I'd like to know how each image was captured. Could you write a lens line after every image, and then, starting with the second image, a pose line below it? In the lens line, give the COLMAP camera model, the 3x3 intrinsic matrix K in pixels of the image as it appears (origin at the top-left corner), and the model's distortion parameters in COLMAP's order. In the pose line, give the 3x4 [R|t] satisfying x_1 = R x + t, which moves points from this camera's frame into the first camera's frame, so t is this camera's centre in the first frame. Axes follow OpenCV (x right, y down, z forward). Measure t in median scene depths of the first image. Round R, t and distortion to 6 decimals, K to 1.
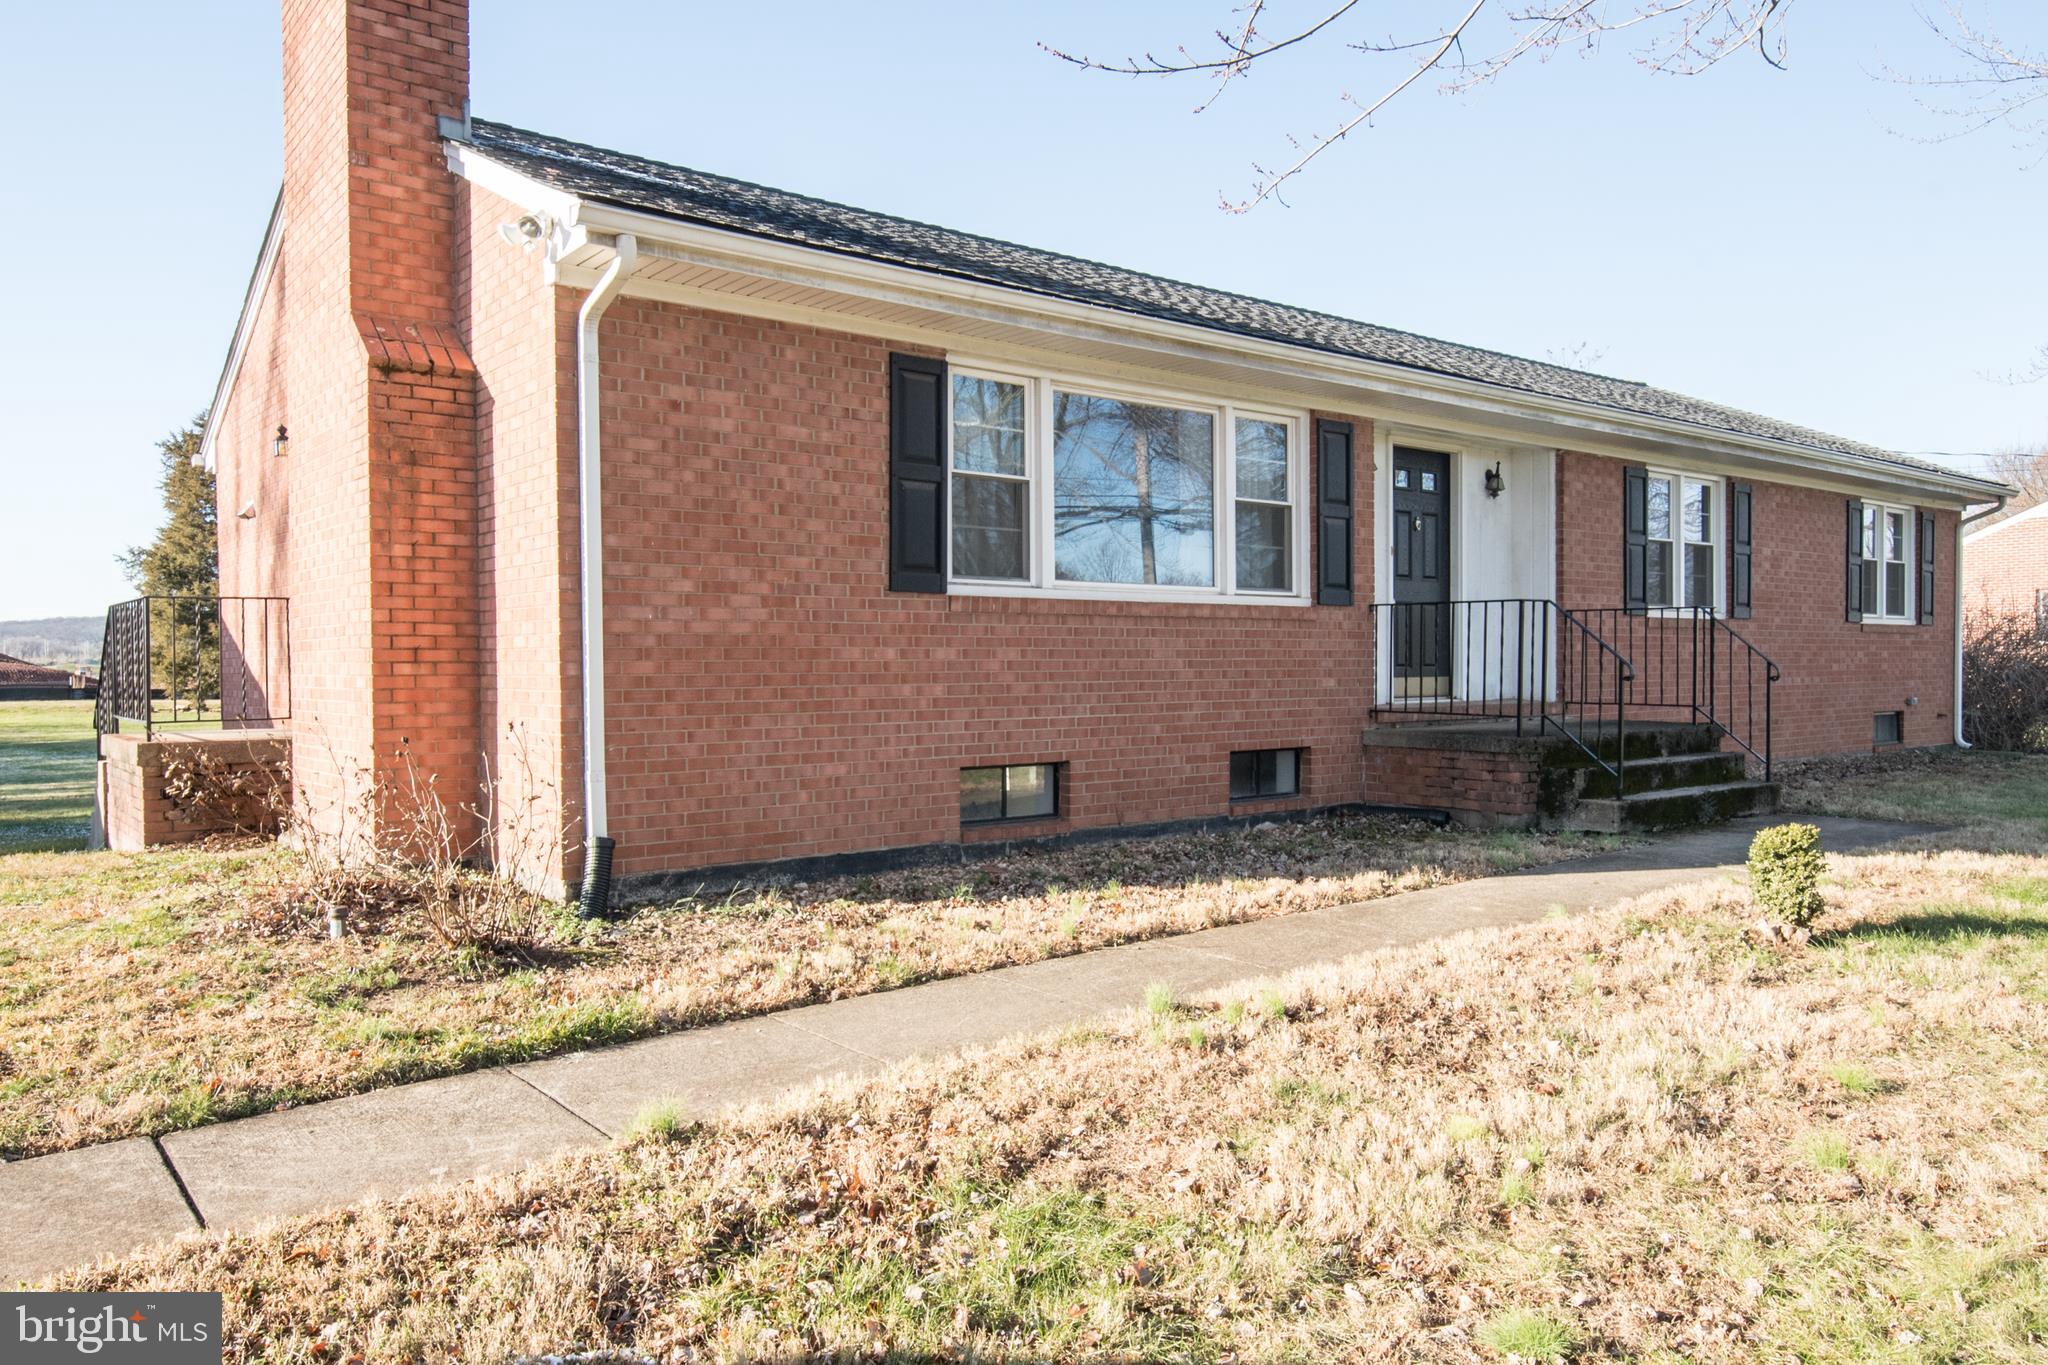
lens RADIAL K [[1440.3, 0, 1024.0], [0, 1440.3, 682.5], [0, 0, 1]] dist [0.028123, -0.000881]
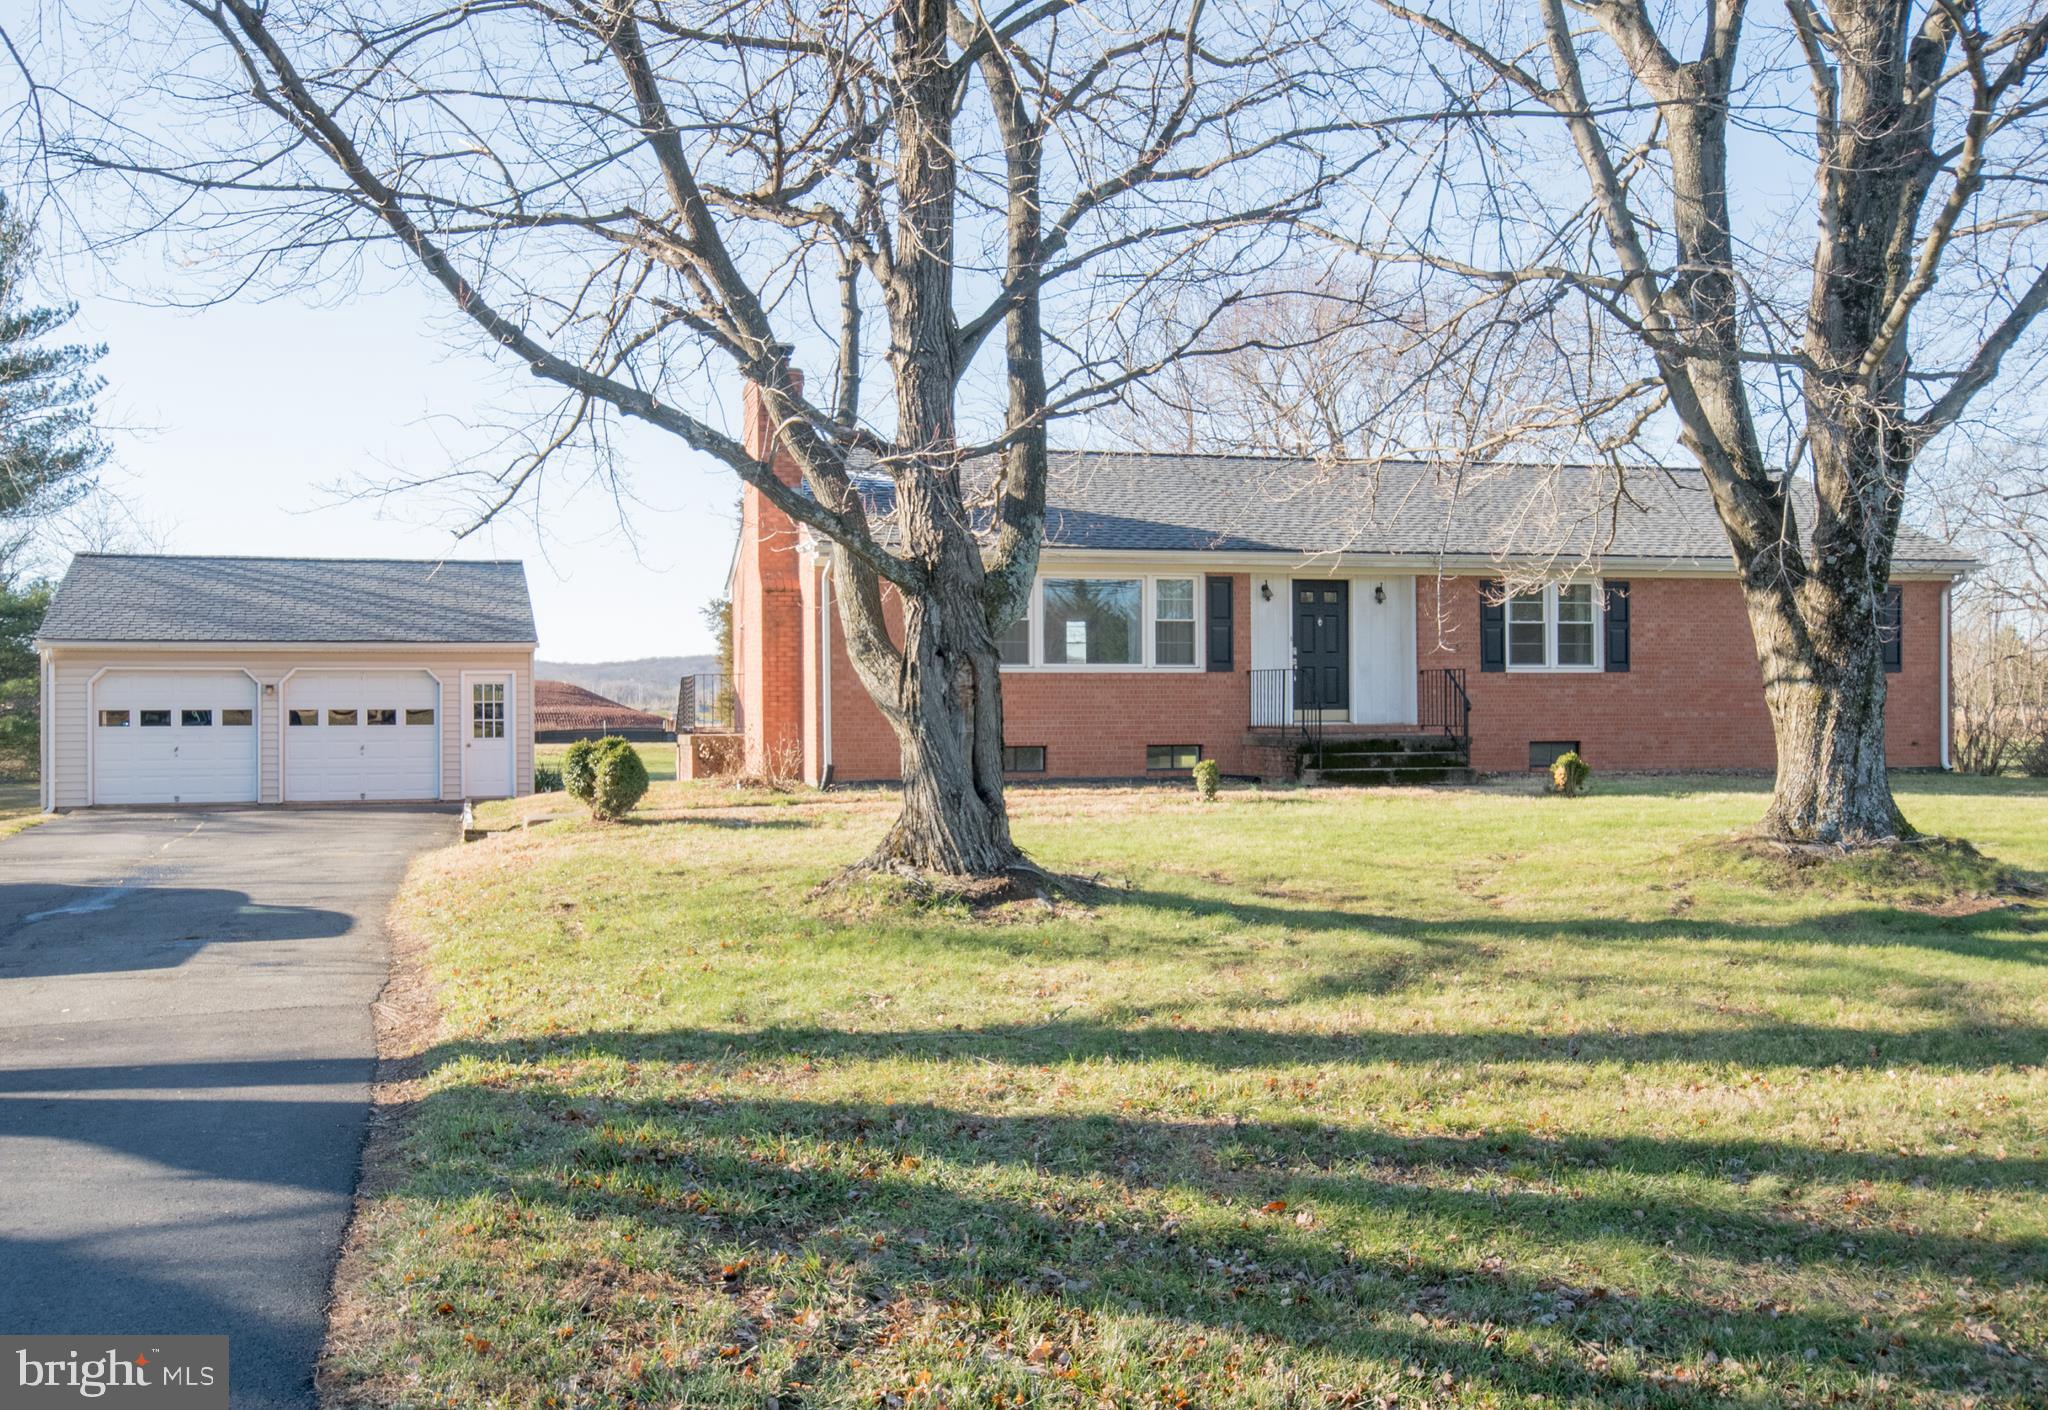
lens RADIAL K [[1916.1, 0, 989.2], [0, 1916.1, 702.2], [0, 0, 1]] dist [0.025984, -0.004703]
pose [[0.916790, -0.002062, -0.399363, 0.962414], [-0.004680, 0.999863, -0.015905, 0.029616], [0.399341, 0.016451, 0.916655, -1.483213]]
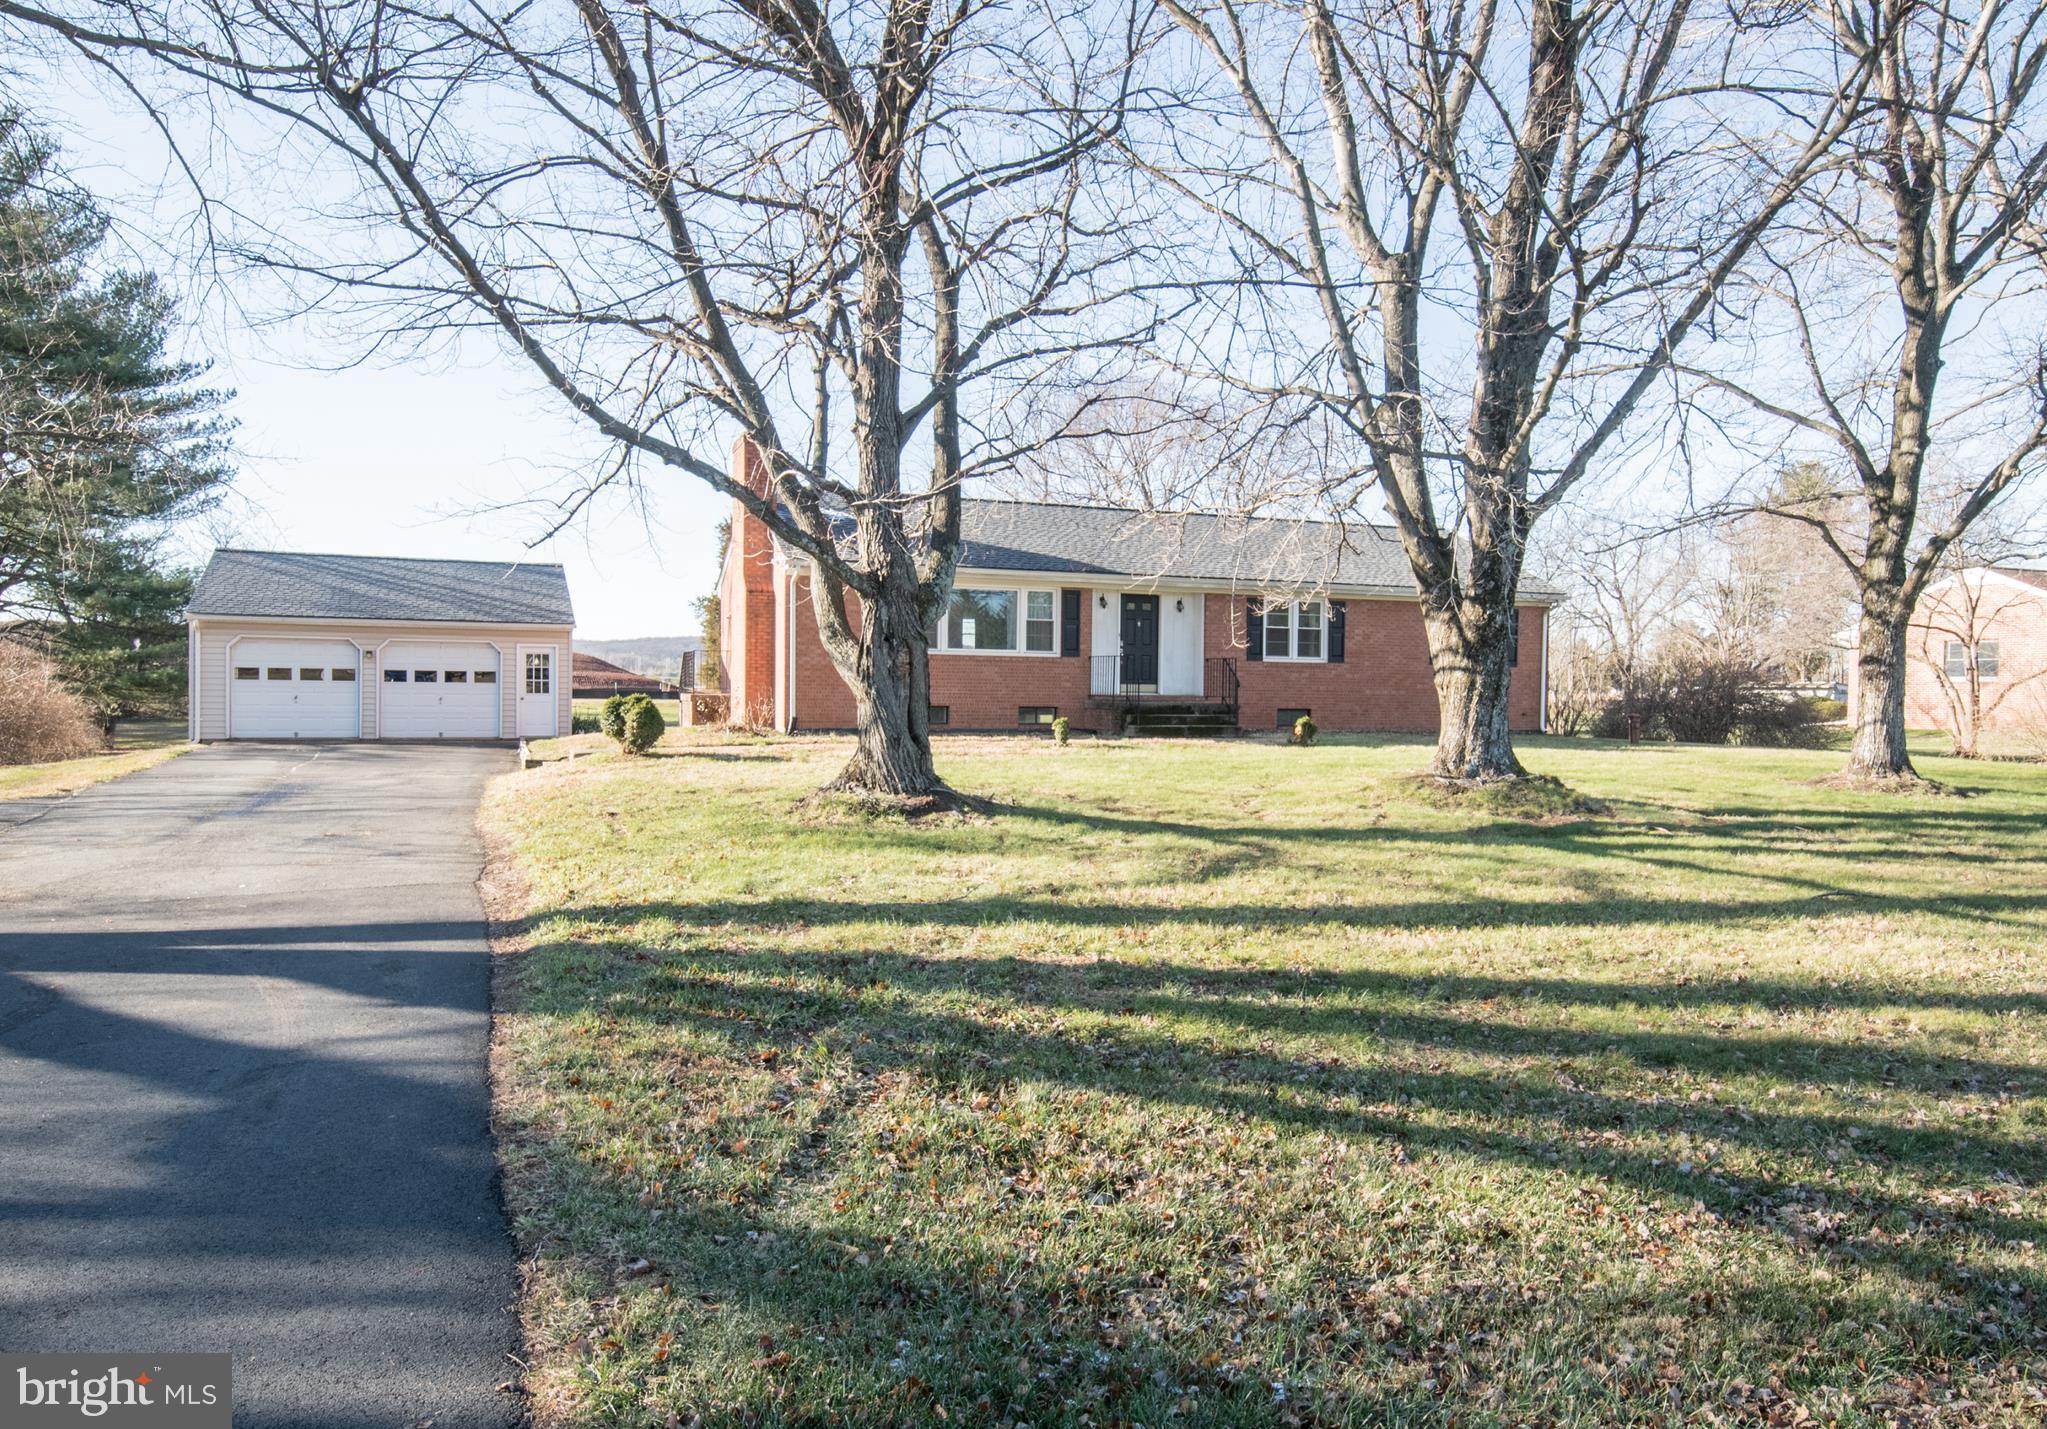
lens RADIAL K [[1365.0, 0, 1069.5], [0, 1365.0, 713.8], [0, 0, 1]] dist [0.003703, 0.000706]
pose [[0.960185, 0.024096, -0.278324, 0.952488], [-0.022322, 0.999705, 0.009543, 0.031560], [0.278472, -0.002950, 0.960440, -1.531168]]
